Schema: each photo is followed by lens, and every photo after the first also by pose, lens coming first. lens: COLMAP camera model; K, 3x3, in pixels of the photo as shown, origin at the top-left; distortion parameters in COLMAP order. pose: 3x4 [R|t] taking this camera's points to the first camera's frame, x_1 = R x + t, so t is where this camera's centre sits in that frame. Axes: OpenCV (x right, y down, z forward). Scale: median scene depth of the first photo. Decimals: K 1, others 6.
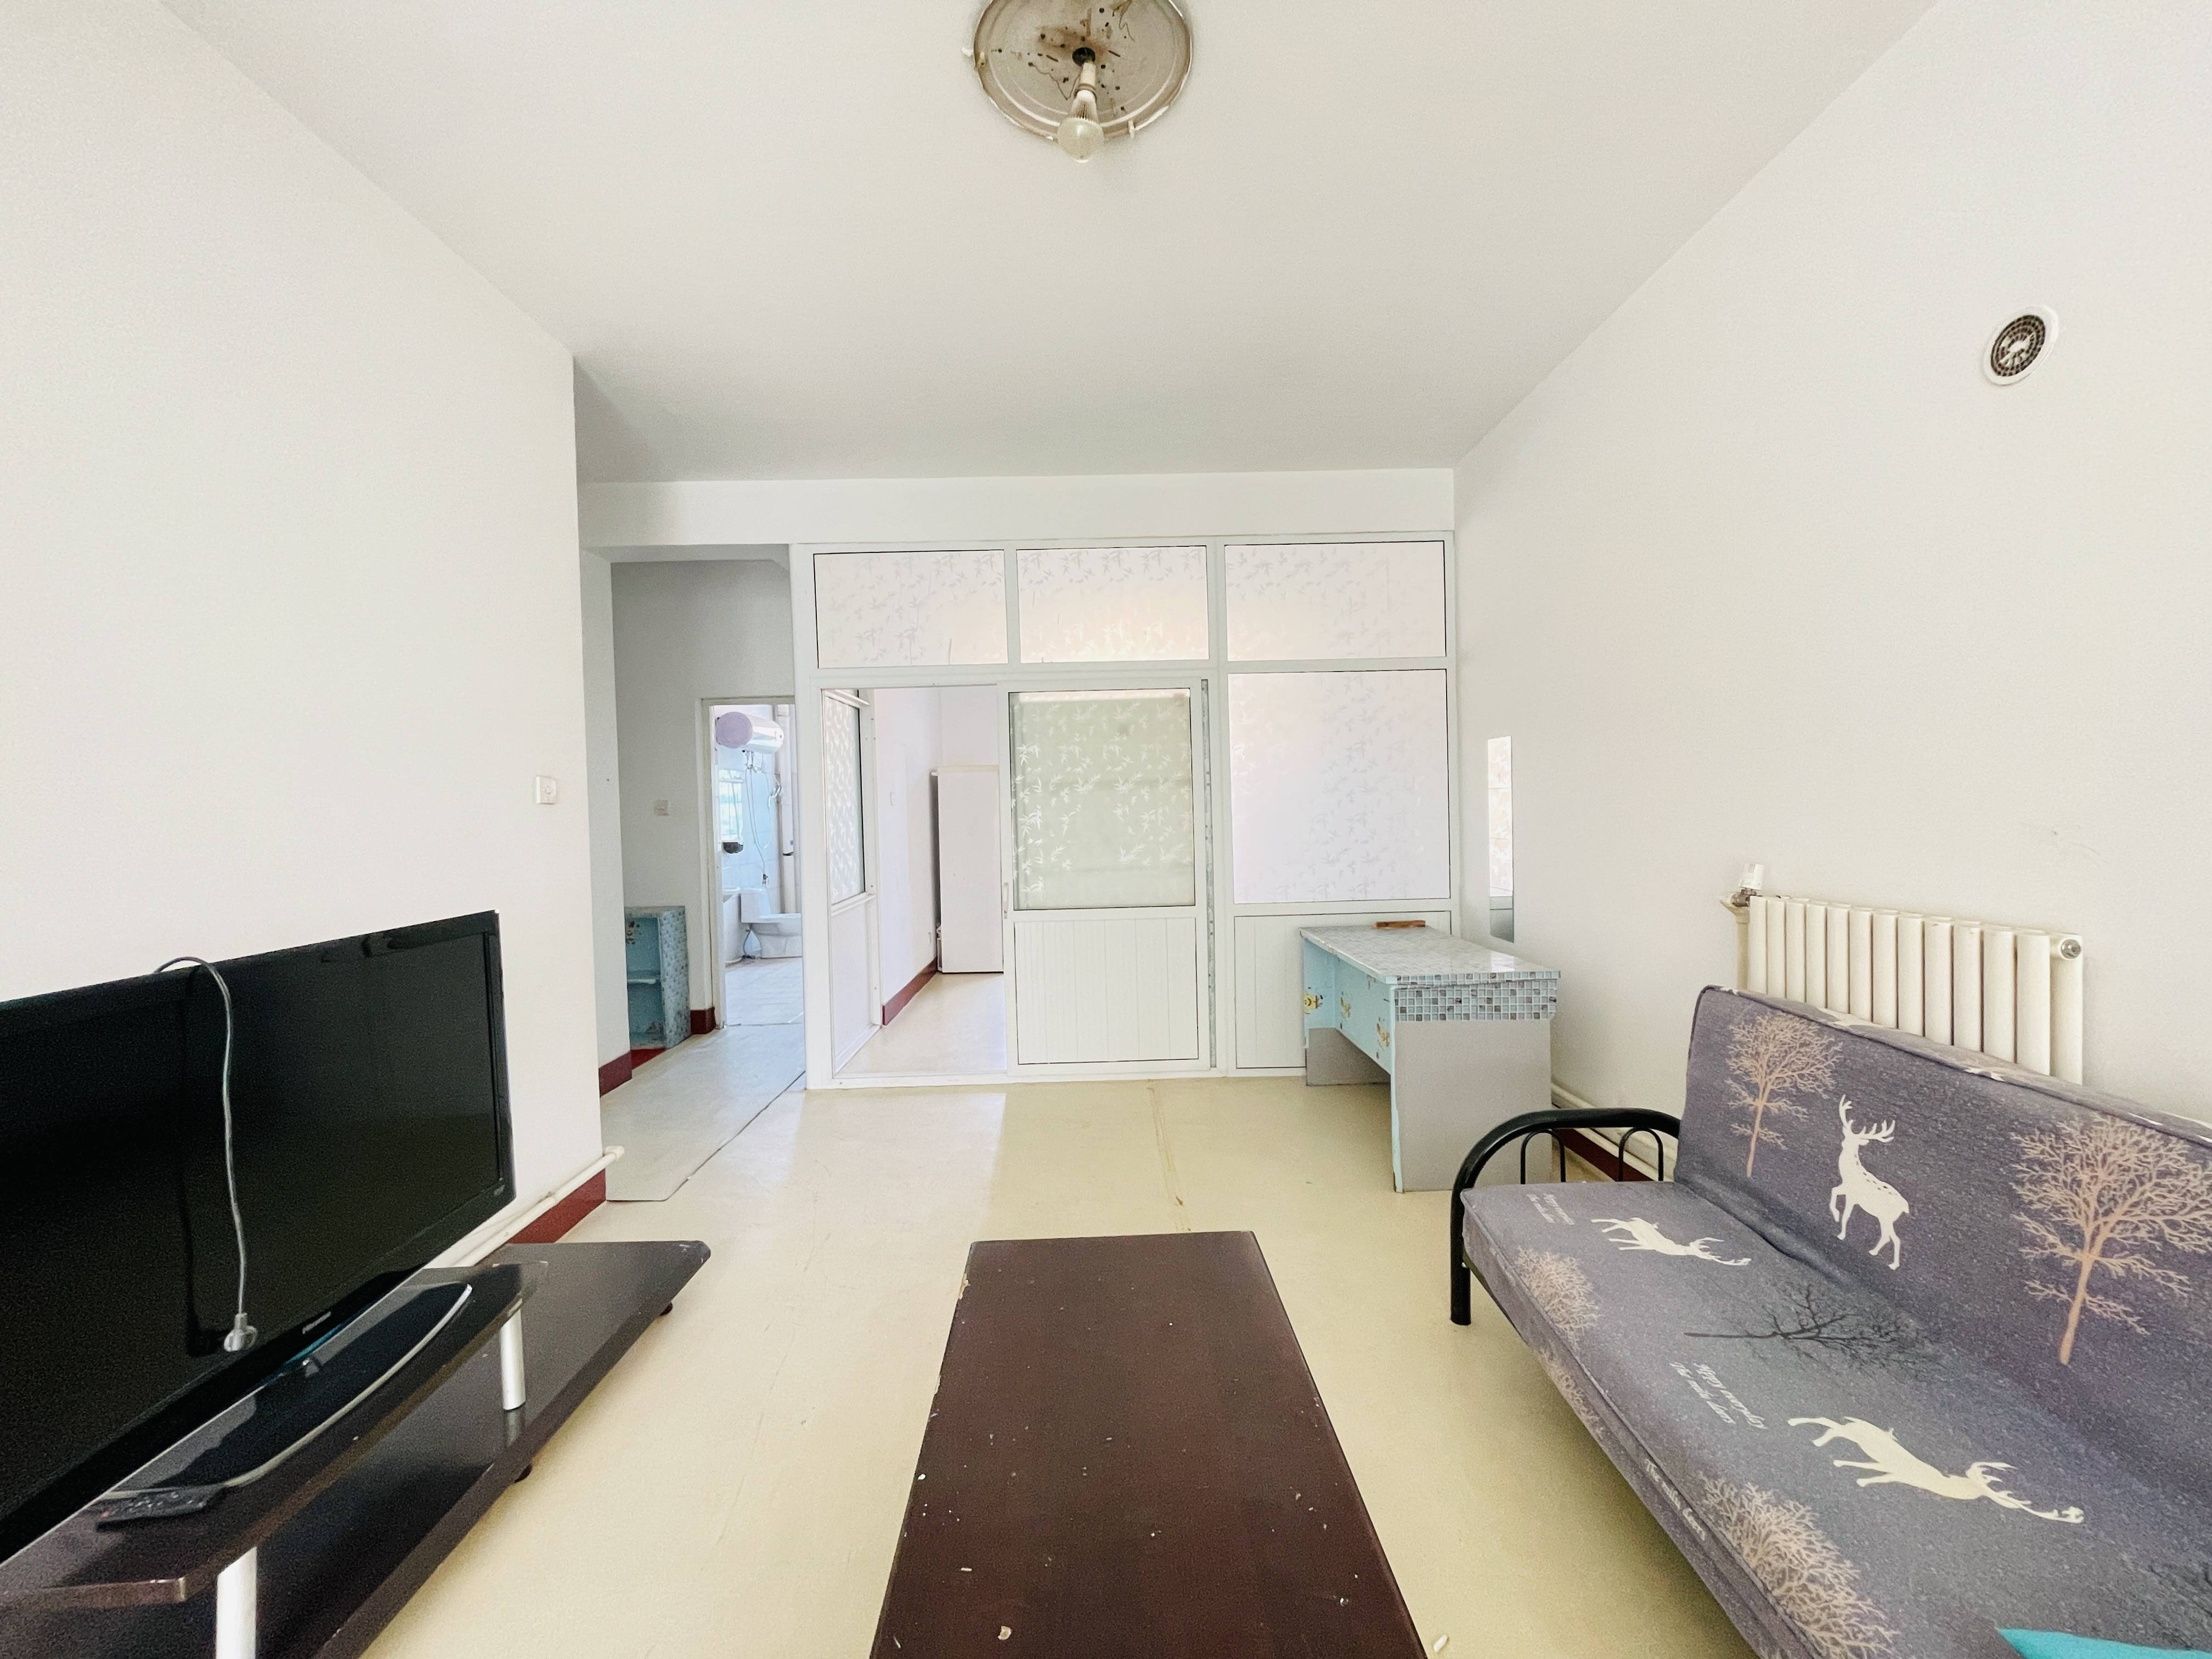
lens RADIAL K [[903.4, 0, 1106.0], [0, 903.4, 829.5], [0, 0, 1]] dist [-0.008429, 0.005407]
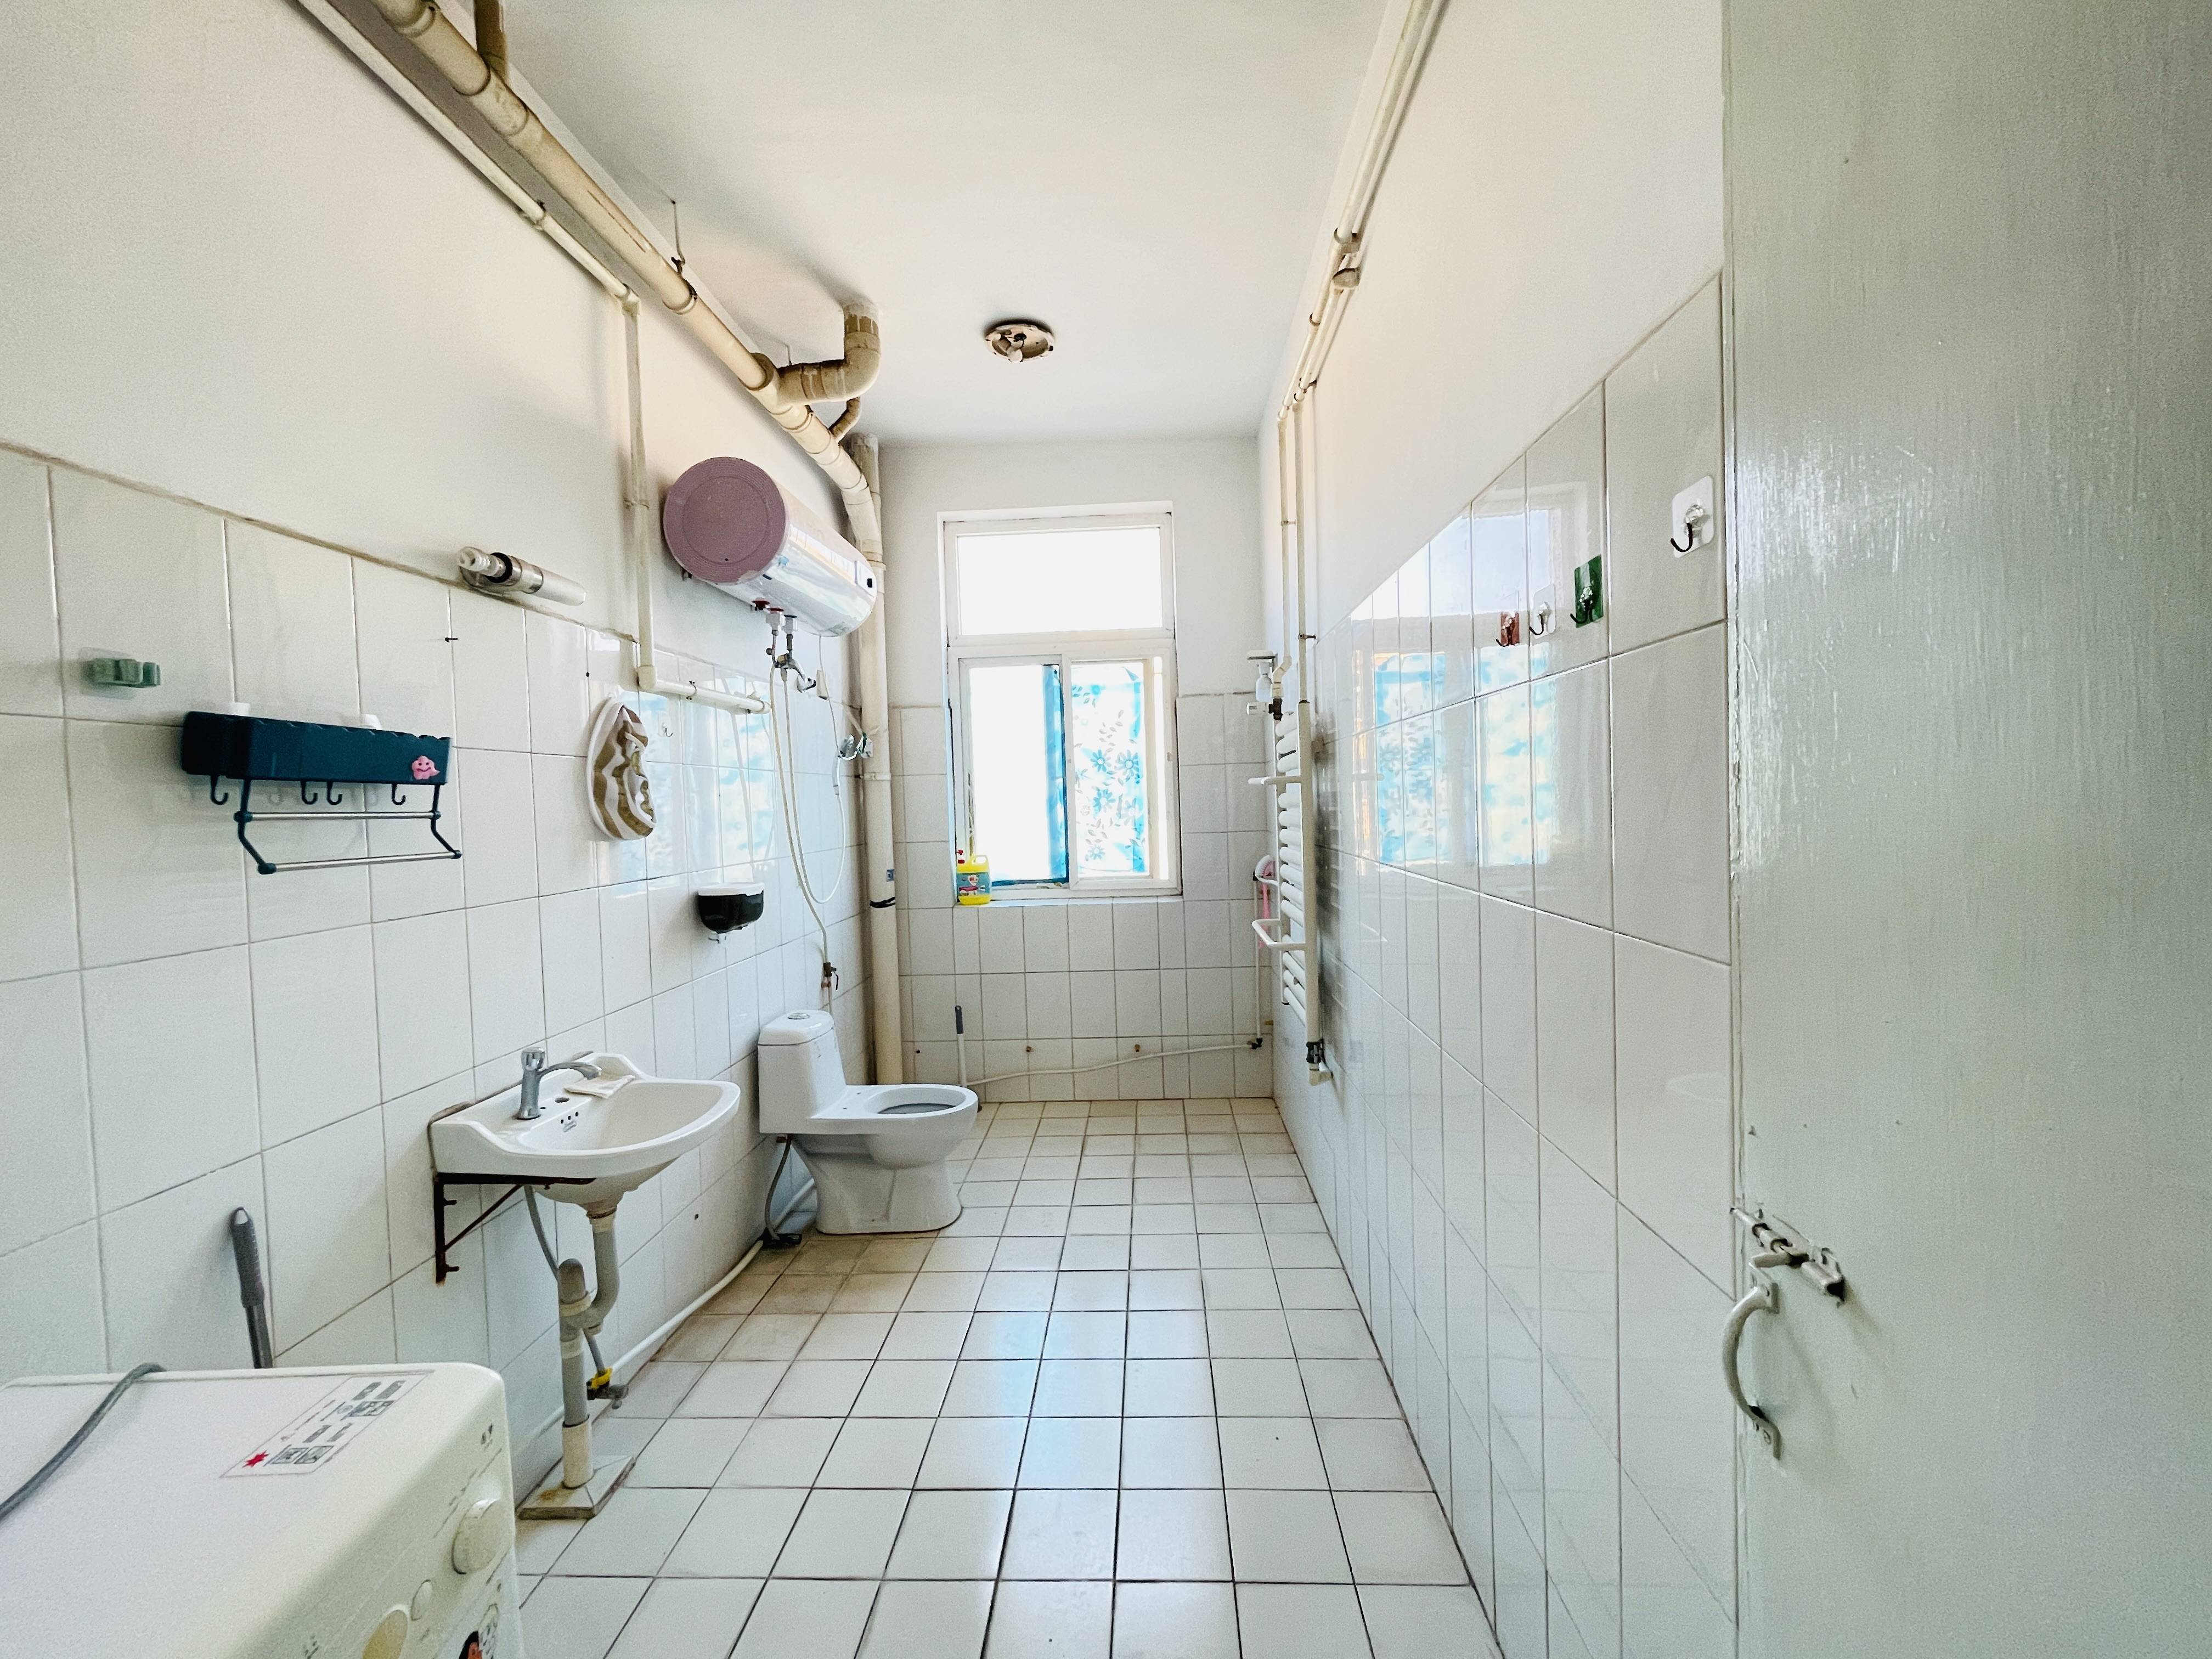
lens RADIAL K [[903.4, 0, 1106.0], [0, 903.4, 829.5], [0, 0, 1]] dist [-0.008429, 0.005407]
pose [[0.998140, -0.005815, -0.060678, -0.241154], [0.006401, 0.999935, 0.009462, -0.009339], [0.060619, -0.009832, 0.998113, 0.637736]]
